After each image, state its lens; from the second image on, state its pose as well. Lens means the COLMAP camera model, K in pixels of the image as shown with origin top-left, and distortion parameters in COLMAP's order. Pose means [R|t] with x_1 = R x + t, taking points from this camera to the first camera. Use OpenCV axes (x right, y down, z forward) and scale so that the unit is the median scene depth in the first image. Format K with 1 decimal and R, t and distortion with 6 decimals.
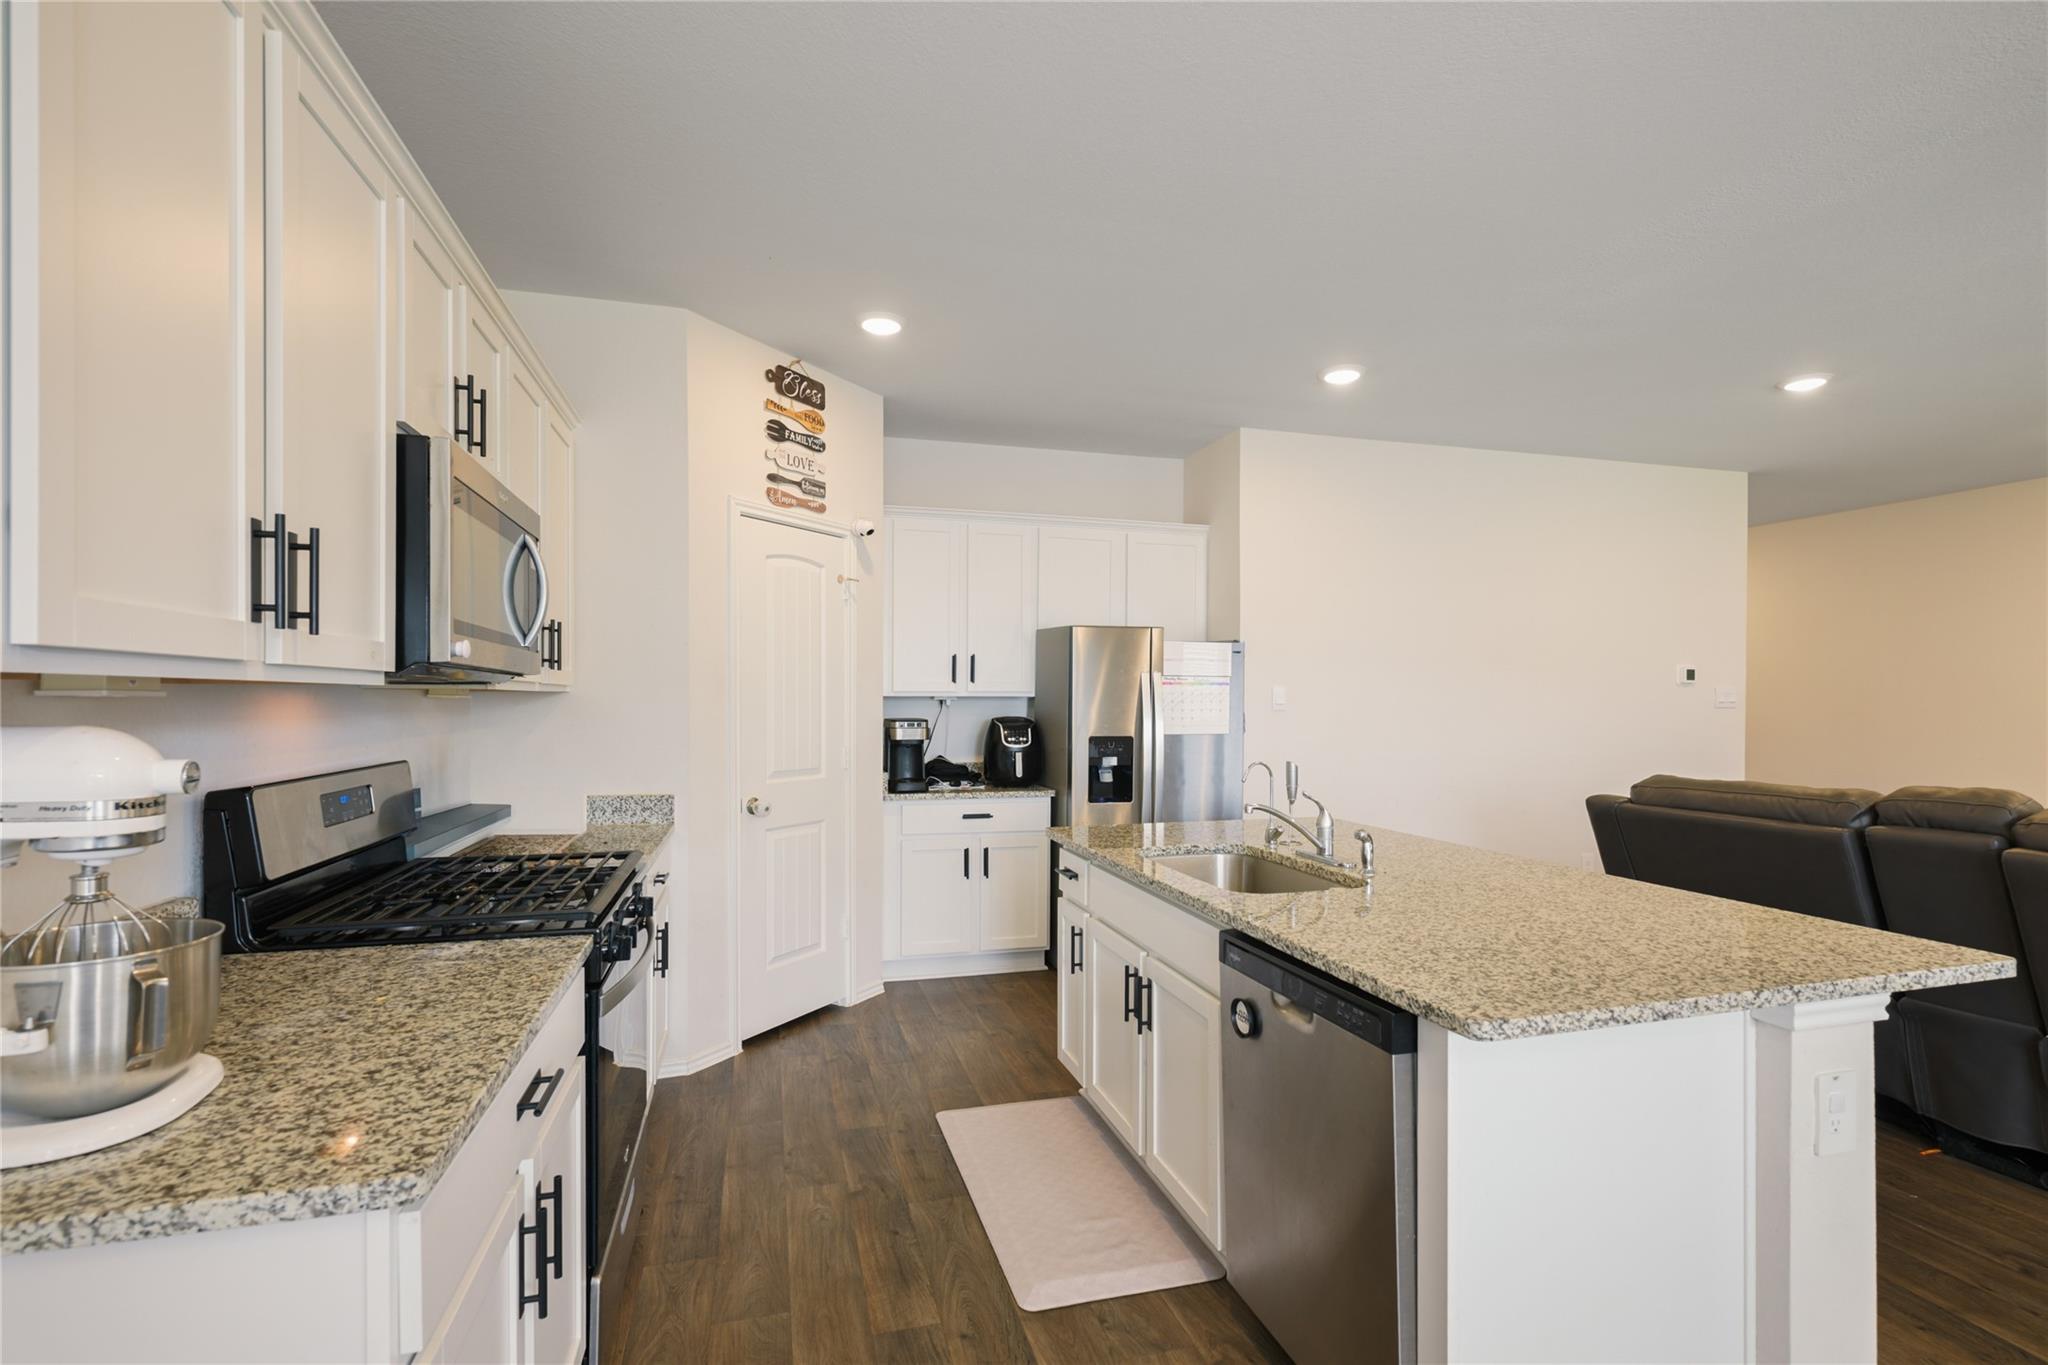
lens RADIAL K [[957.7, 0, 1027.6], [0, 957.7, 700.5], [0, 0, 1]] dist [-0.008209, 0.000165]
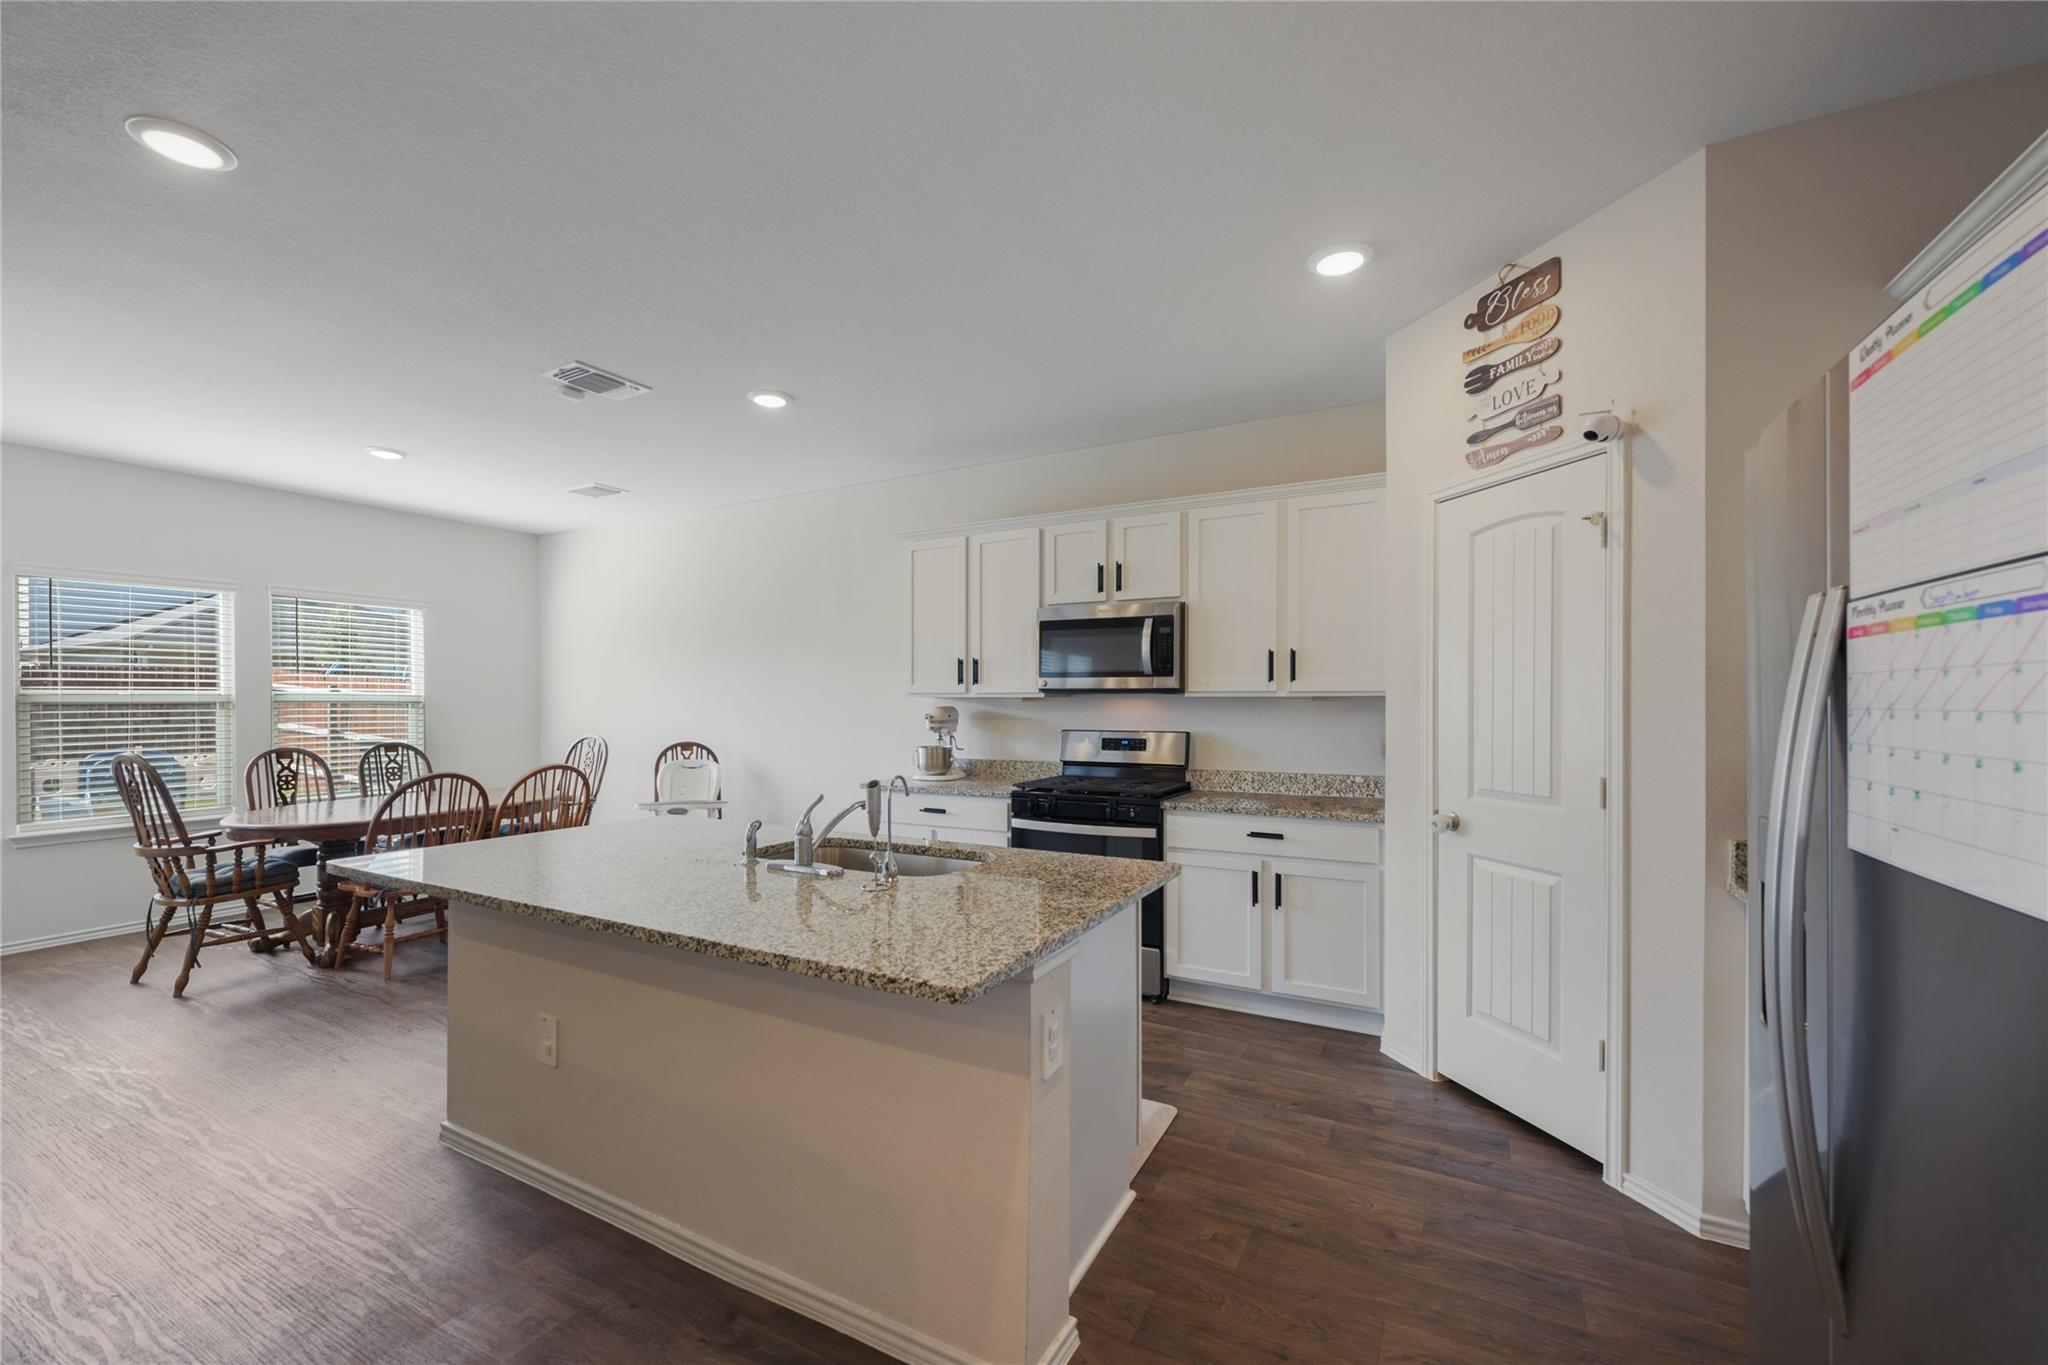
lens RADIAL K [[814.8, 0, 1021.3], [0, 814.8, 700.0], [0, 0, 1]] dist [0.002455, -0.000021]
pose [[-0.694684, -0.001127, -0.719314, 0.520040], [-0.000864, 0.999999, -0.000733, -0.002130], [0.719315, 0.000112, -0.694685, 1.194137]]
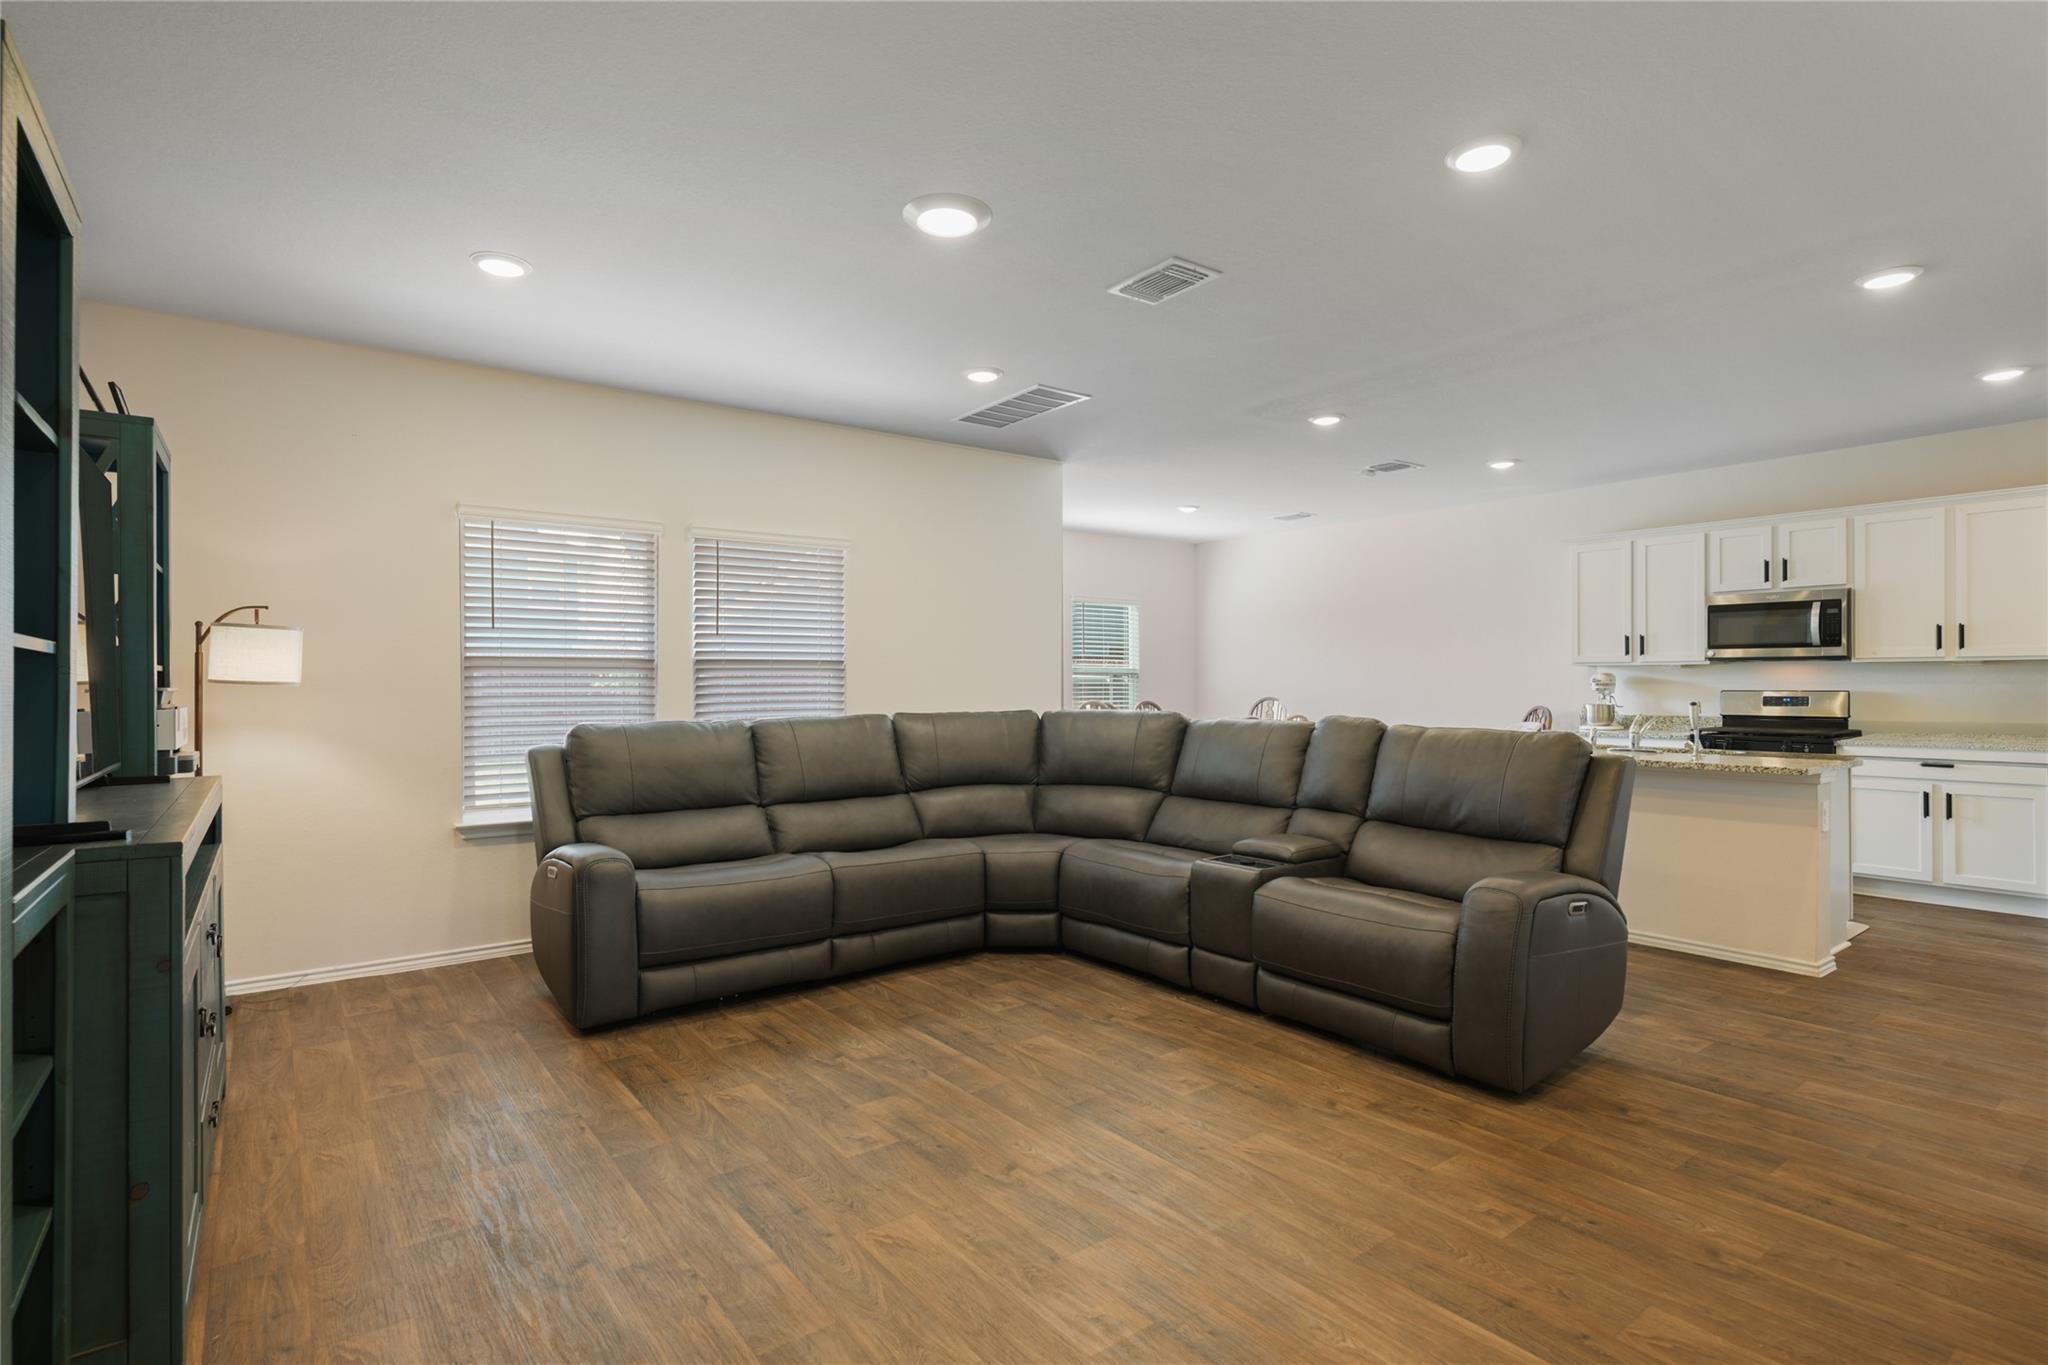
lens RADIAL K [[1006.8, 0, 1032.5], [0, 1006.8, 677.0], [0, 0, 1]] dist [0.000234, 0.001856]
pose [[-0.925752, 0.002939, -0.378120, 1.458460], [0.004061, 0.999989, -0.002170, 0.014551], [0.378110, -0.003544, -0.925754, 1.625444]]
